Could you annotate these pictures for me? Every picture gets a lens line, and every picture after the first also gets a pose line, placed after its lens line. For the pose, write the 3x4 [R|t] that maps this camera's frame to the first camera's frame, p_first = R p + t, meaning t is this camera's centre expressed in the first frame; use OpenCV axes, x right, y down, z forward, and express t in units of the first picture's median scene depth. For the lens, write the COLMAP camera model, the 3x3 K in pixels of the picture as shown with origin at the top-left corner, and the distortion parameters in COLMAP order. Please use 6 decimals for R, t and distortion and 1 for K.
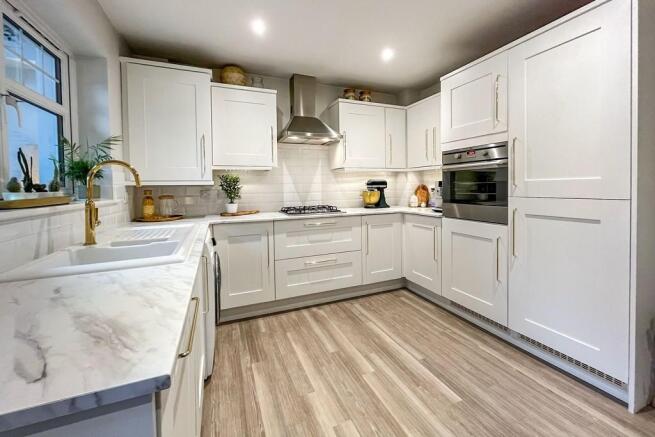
lens RADIAL K [[265.5, 0, 325.2], [0, 265.5, 193.2], [0, 0, 1]] dist [-0.001670, -0.000661]
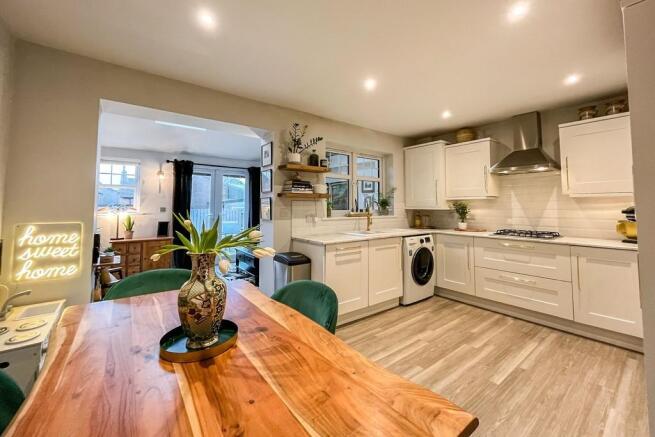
lens RADIAL K [[265.5, 0, 329.1], [0, 265.5, 194.4], [0, 0, 1]] dist [-0.001670, -0.000661]
pose [[0.268793, -0.028904, -0.962764, 0.953788], [-0.031327, 0.998758, -0.038731, -0.039686], [0.962688, 0.040571, 0.267554, -0.104876]]
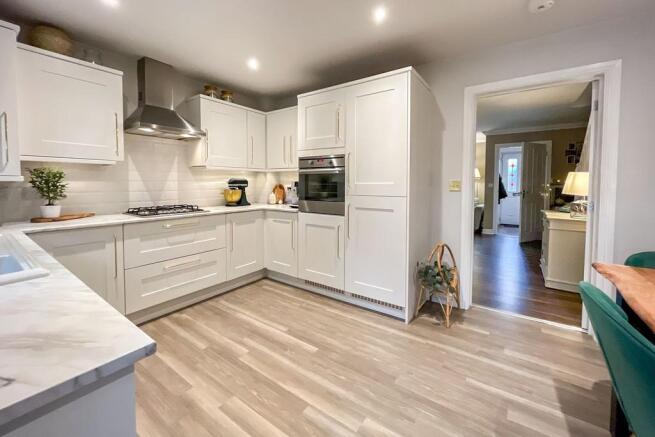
lens RADIAL K [[265.5, 0, 324.7], [0, 265.5, 193.5], [0, 0, 1]] dist [-0.001670, -0.000661]
pose [[0.848552, -0.003827, 0.529097, -0.094742], [-0.002043, 0.999943, 0.010508, -0.006562], [-0.529107, -0.009998, 0.848496, -0.081594]]
